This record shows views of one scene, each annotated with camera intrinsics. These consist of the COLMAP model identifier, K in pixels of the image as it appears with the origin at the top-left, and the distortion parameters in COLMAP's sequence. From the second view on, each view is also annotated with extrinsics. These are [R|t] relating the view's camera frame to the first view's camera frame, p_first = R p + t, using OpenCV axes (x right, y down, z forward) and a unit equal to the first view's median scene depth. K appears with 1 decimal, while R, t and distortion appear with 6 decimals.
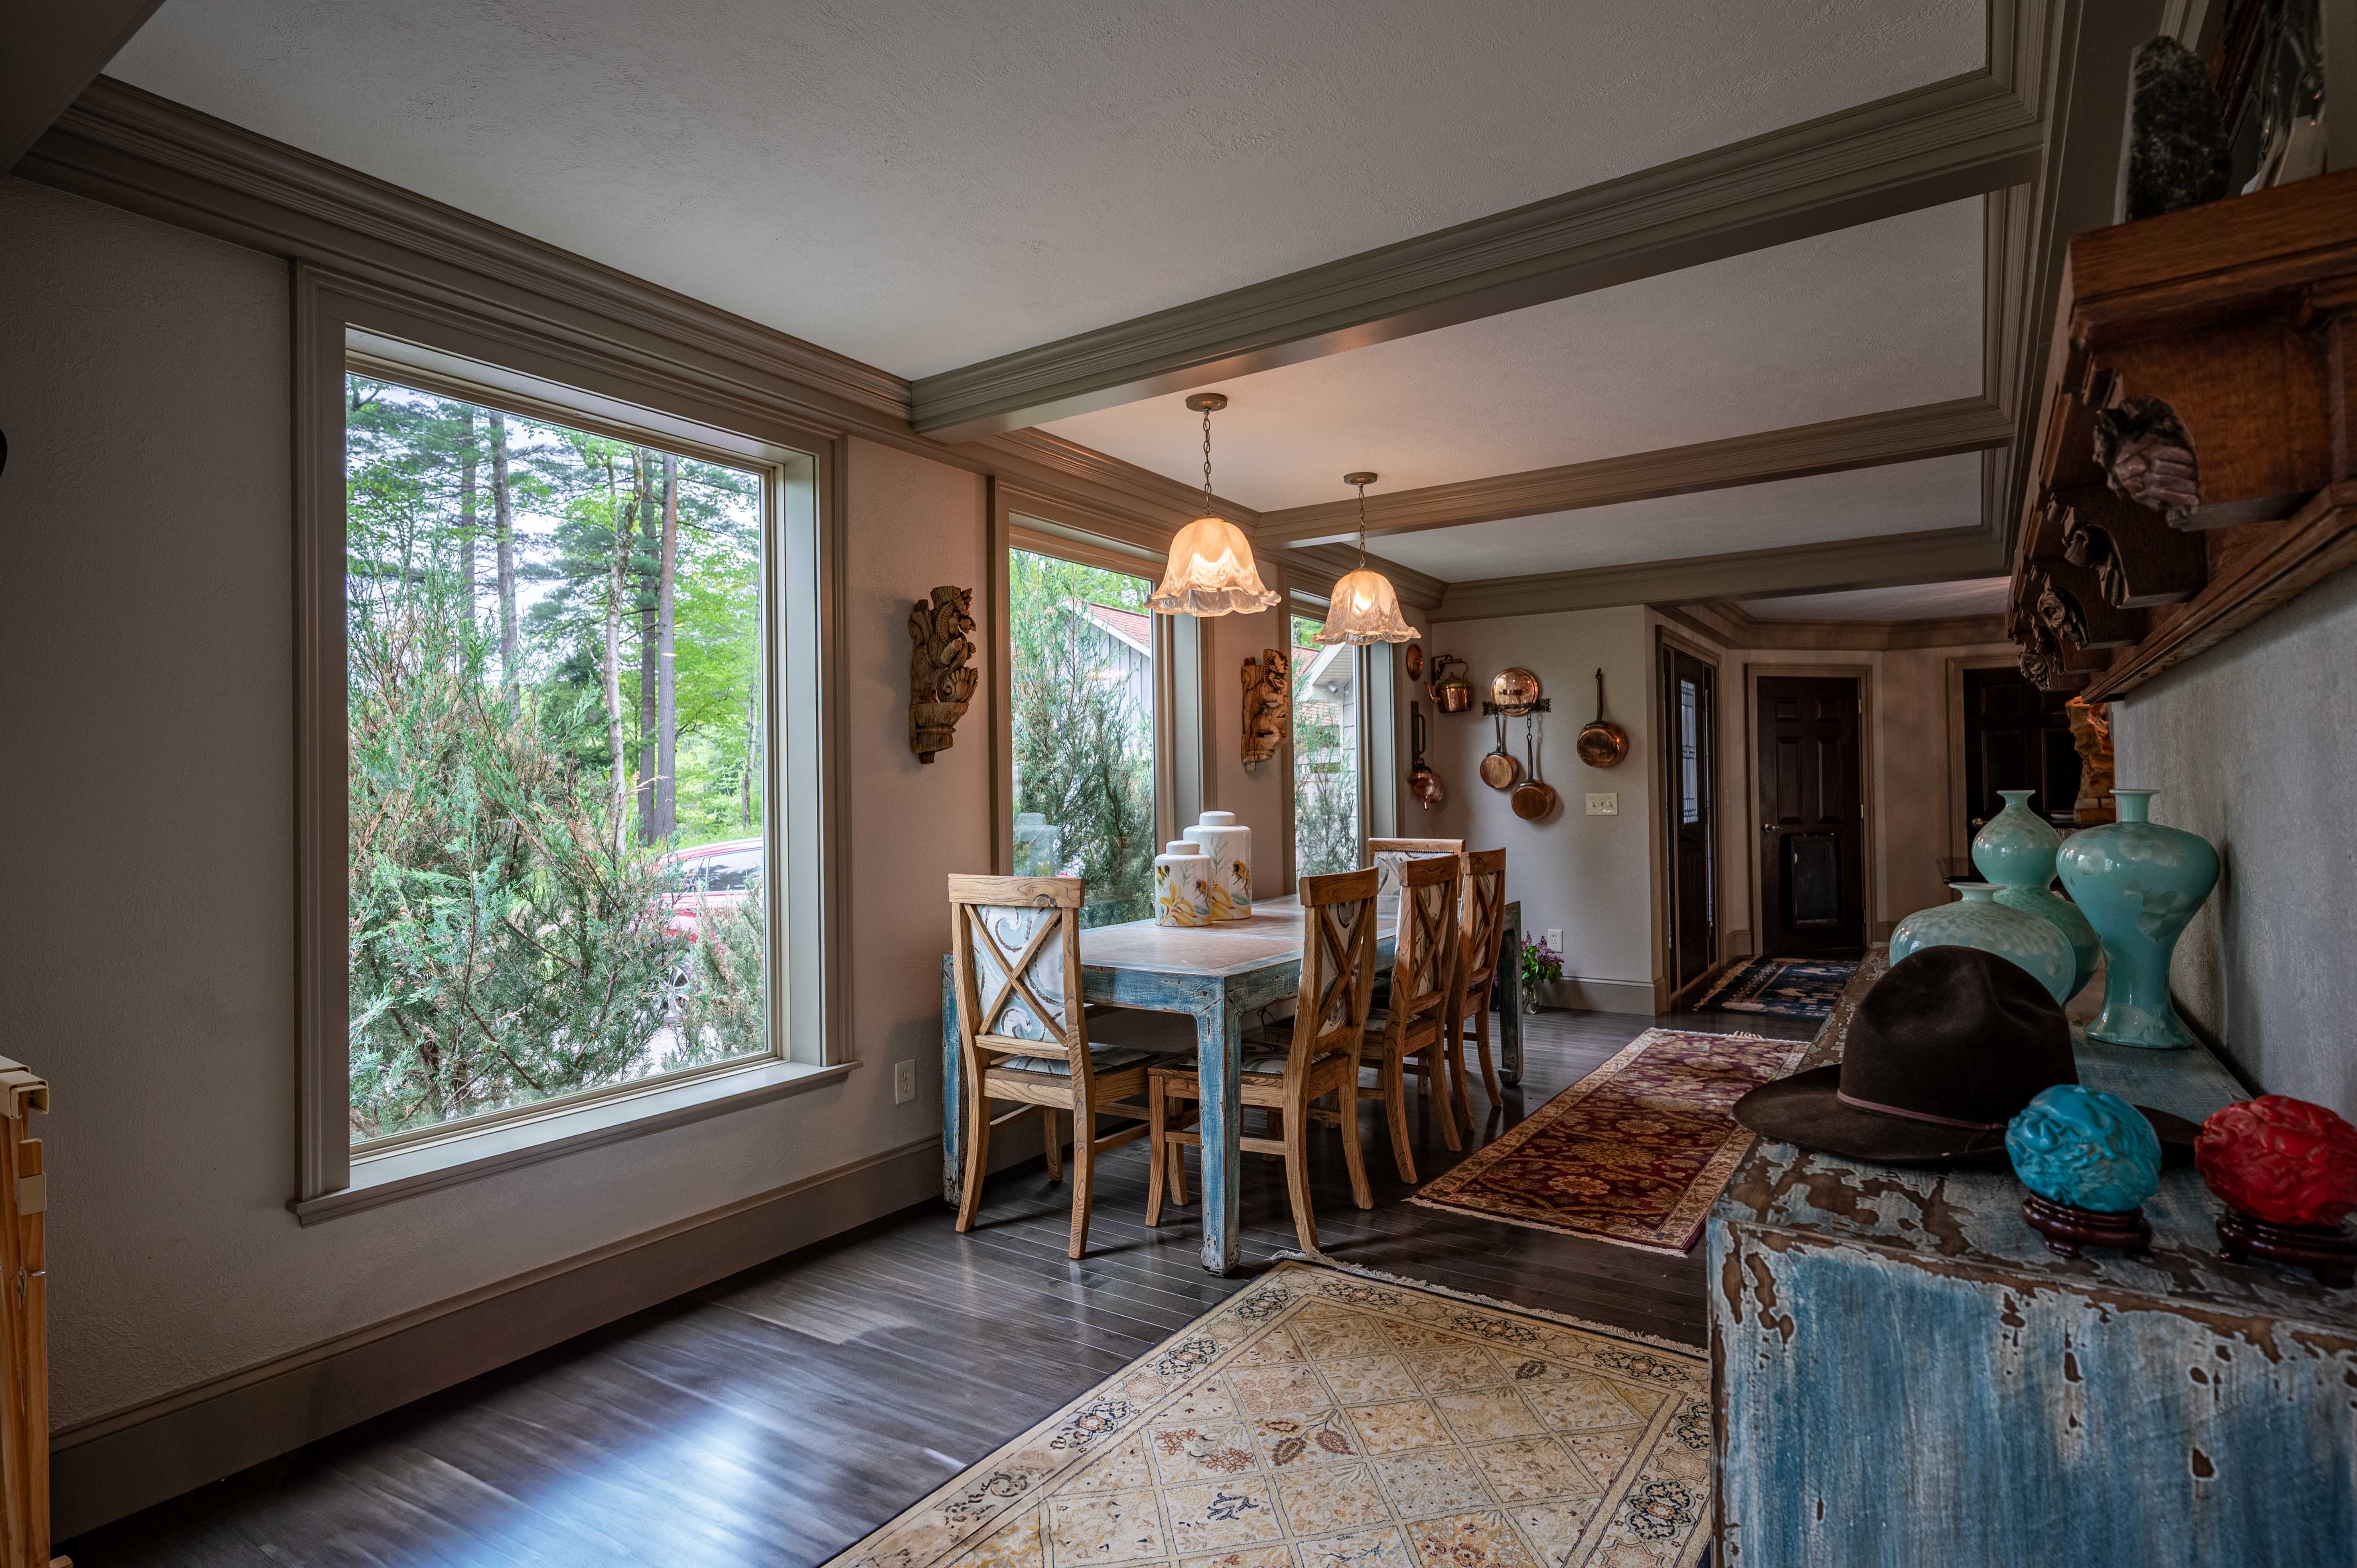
lens RADIAL K [[1195.4, 0, 1178.5], [0, 1195.4, 784.0], [0, 0, 1]] dist [0.003488, 0.000897]
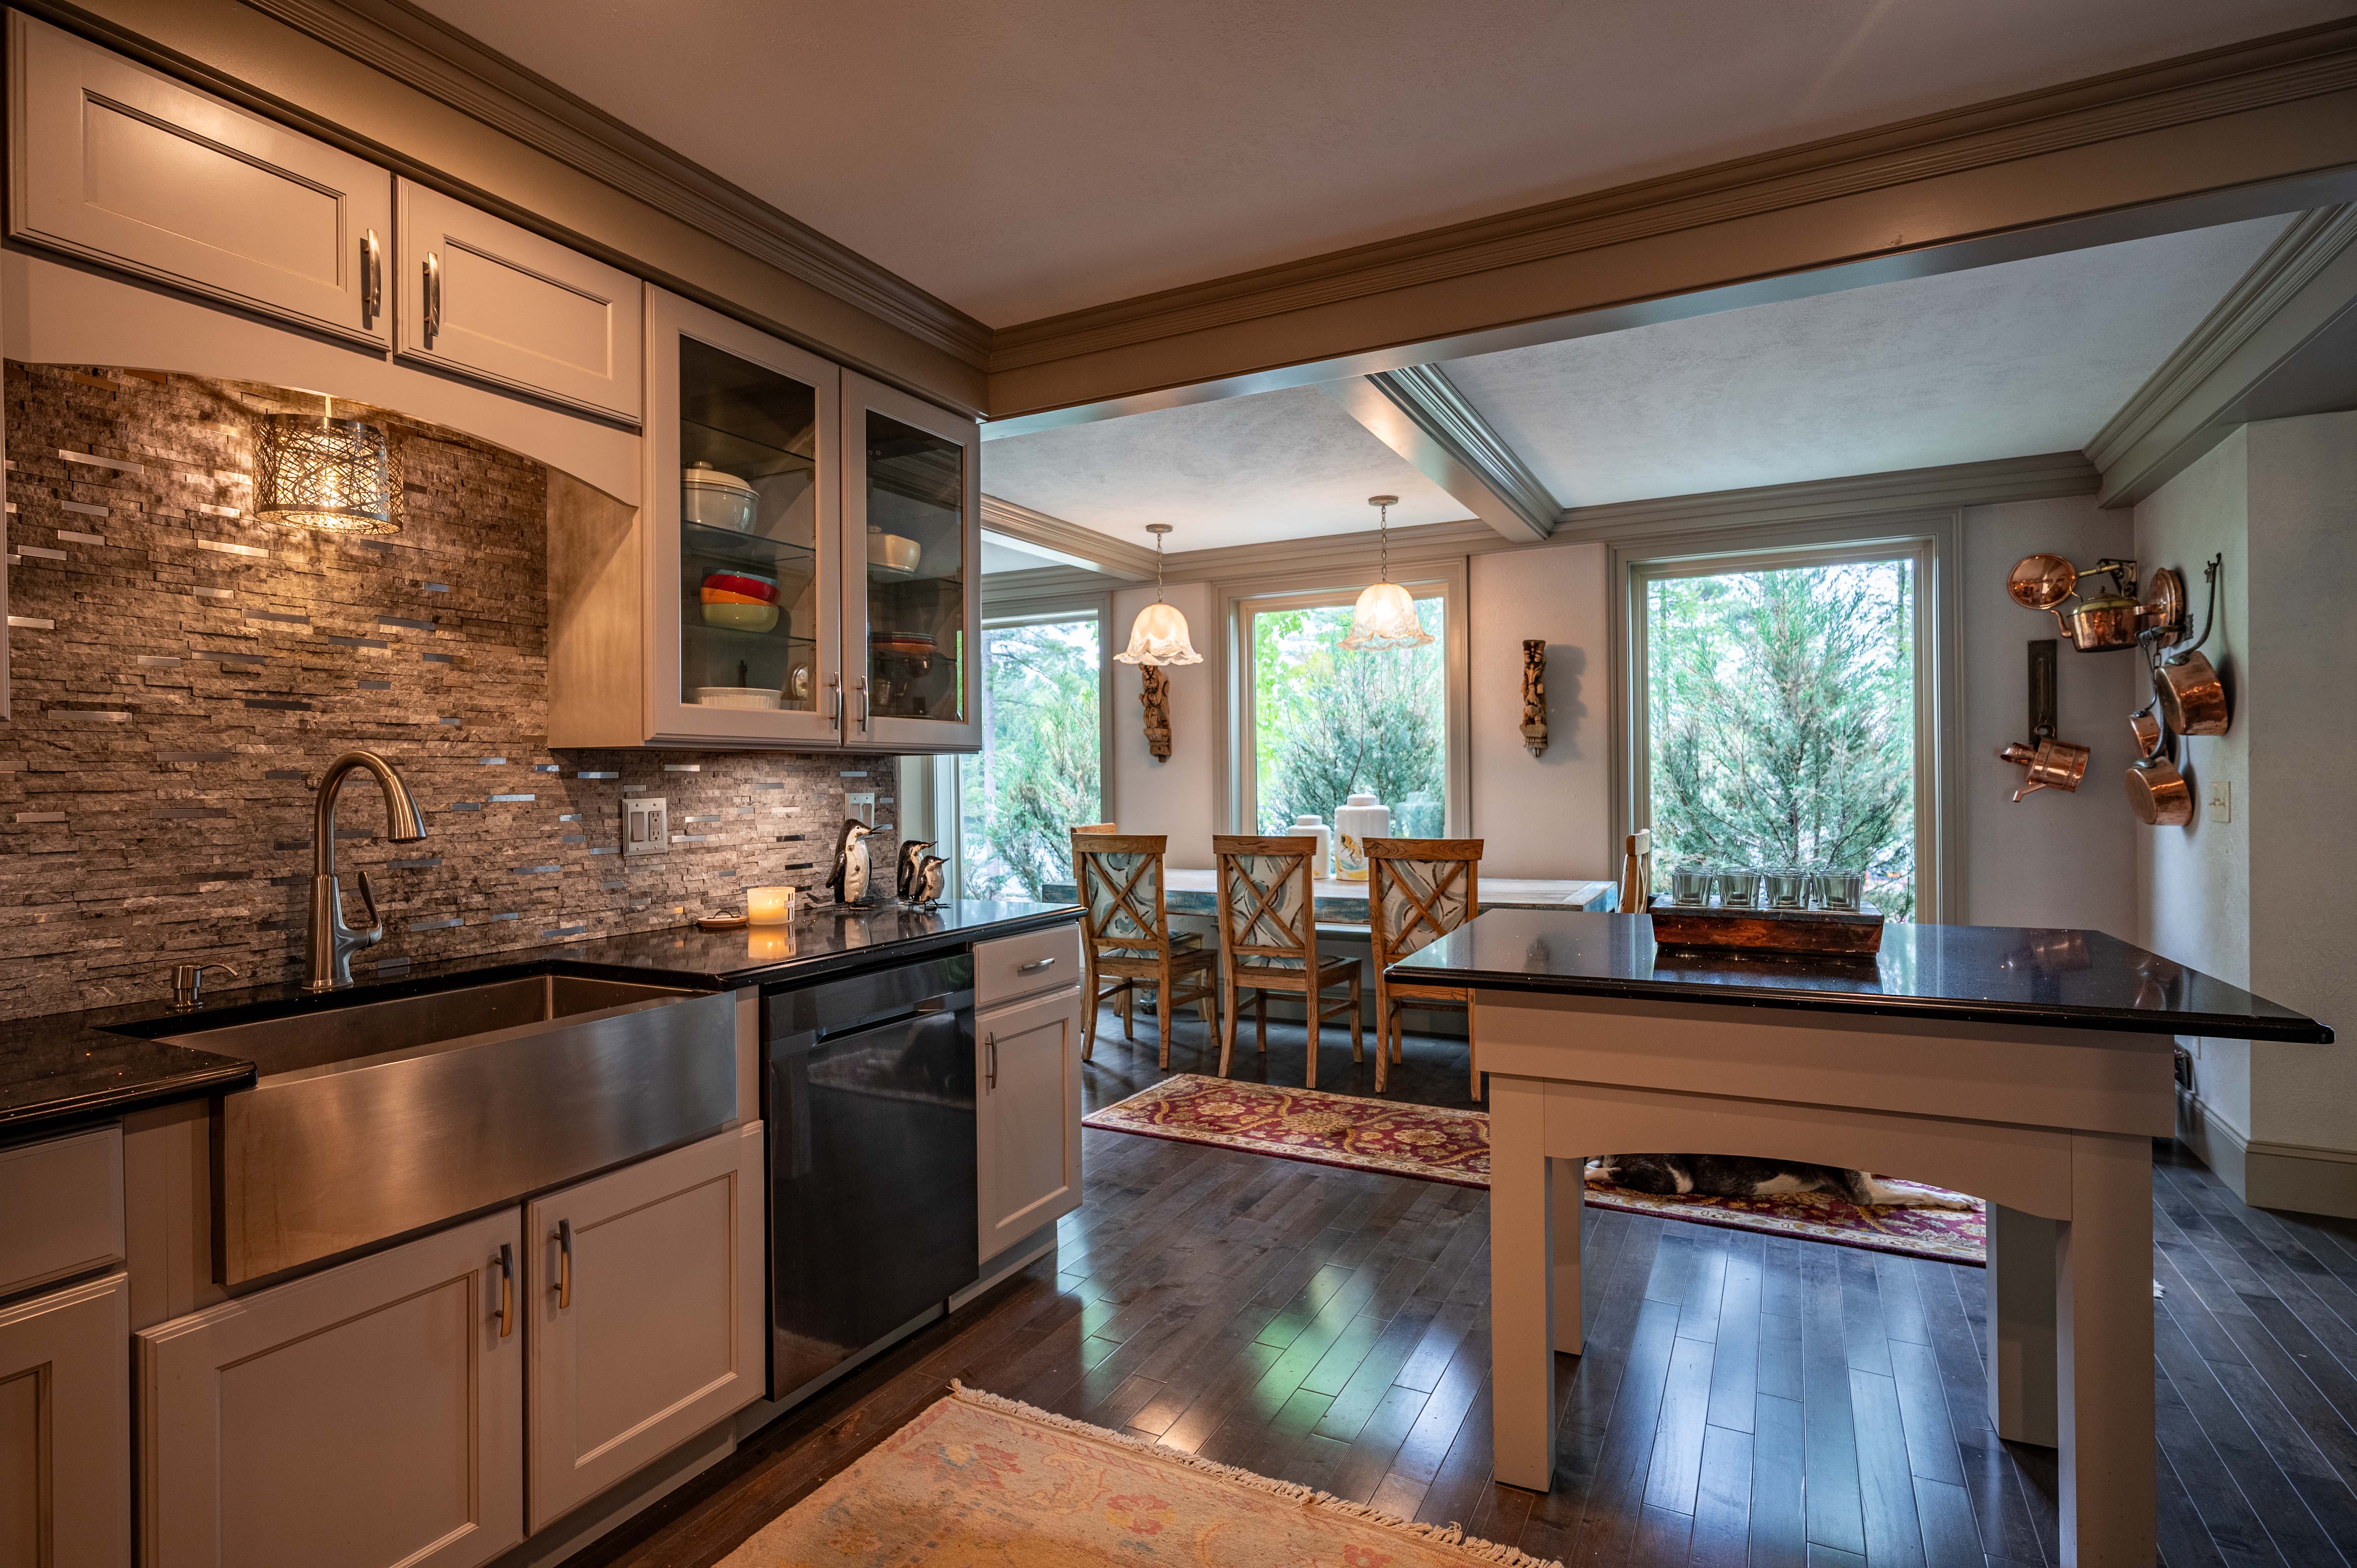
lens RADIAL K [[1158.1, 0, 1178.5], [0, 1158.1, 784.0], [0, 0, 1]] dist [0.001532, 0.000223]
pose [[0.107806, 0.016909, -0.994028, 1.510838], [0.016430, 0.999688, 0.018787, -0.016313], [0.994036, -0.018357, 0.107494, 0.848191]]
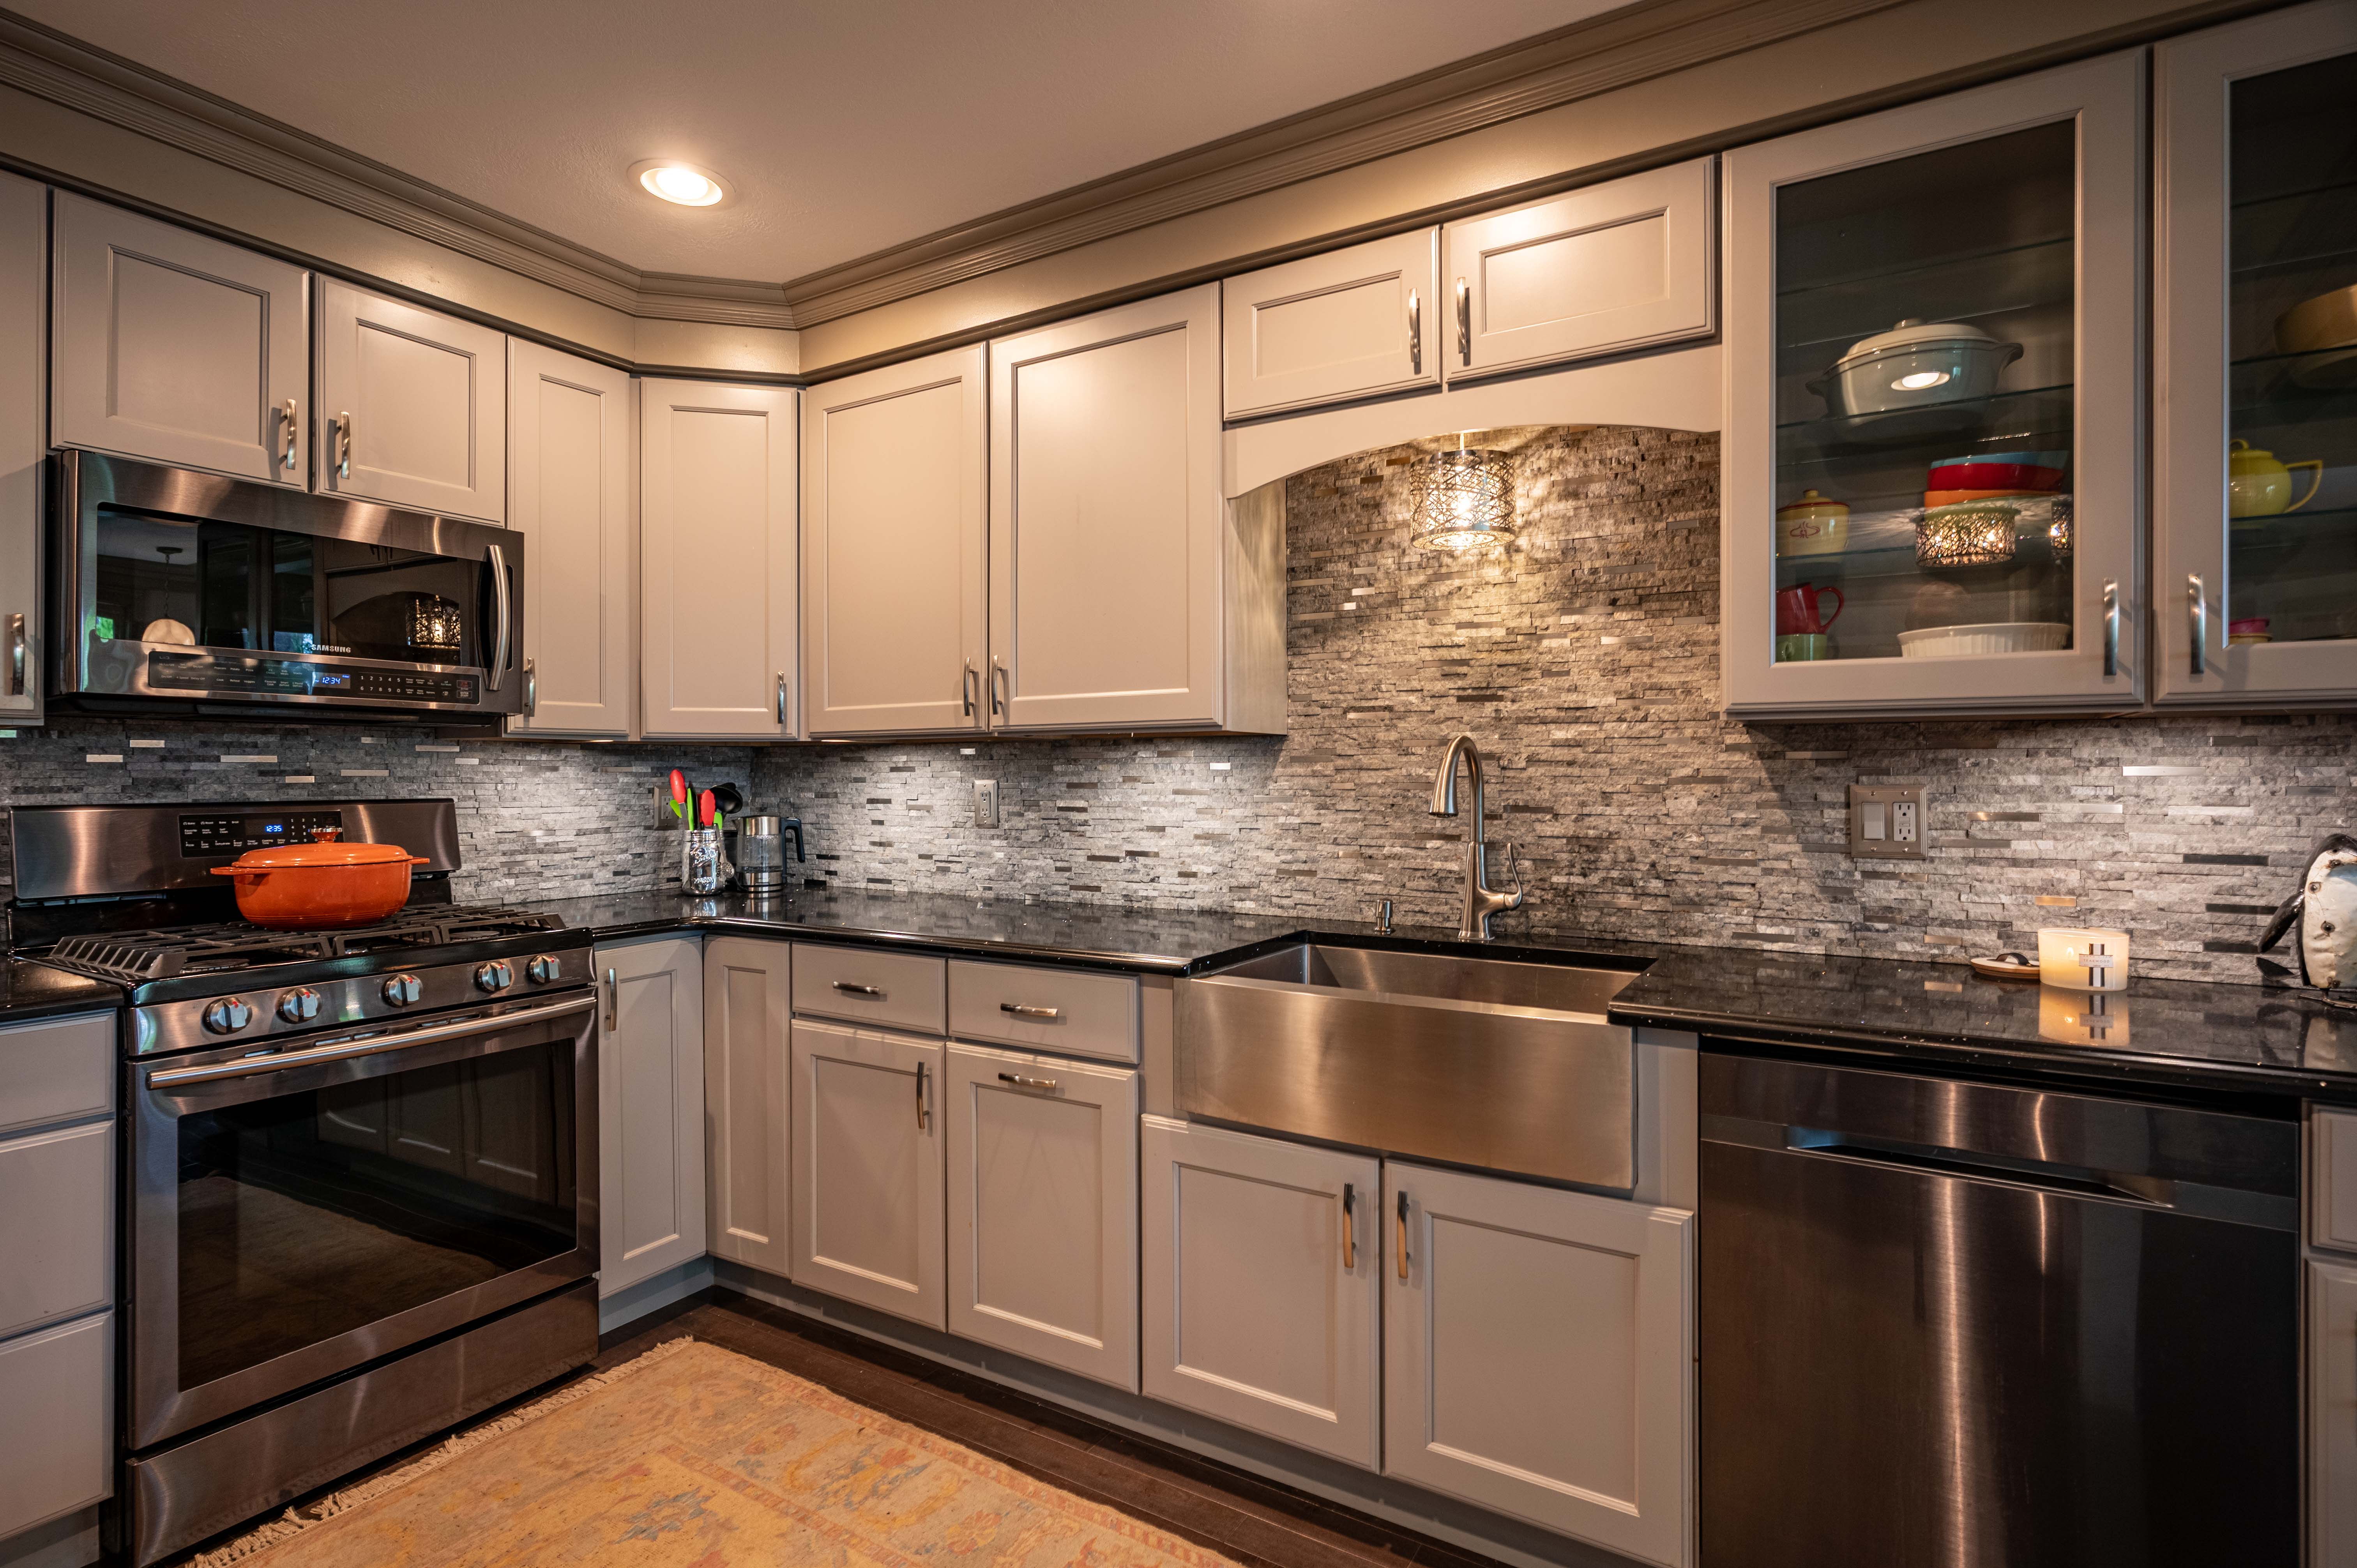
lens RADIAL K [[1164.2, 0, 1172.5], [0, 1164.2, 767.2], [0, 0, 1]] dist [0.001252, 0.001521]
pose [[-0.999049, 0.015370, -0.040801, 1.127309], [0.015764, 0.999832, -0.009361, -0.007964], [0.040650, -0.009996, -0.999123, 1.132062]]
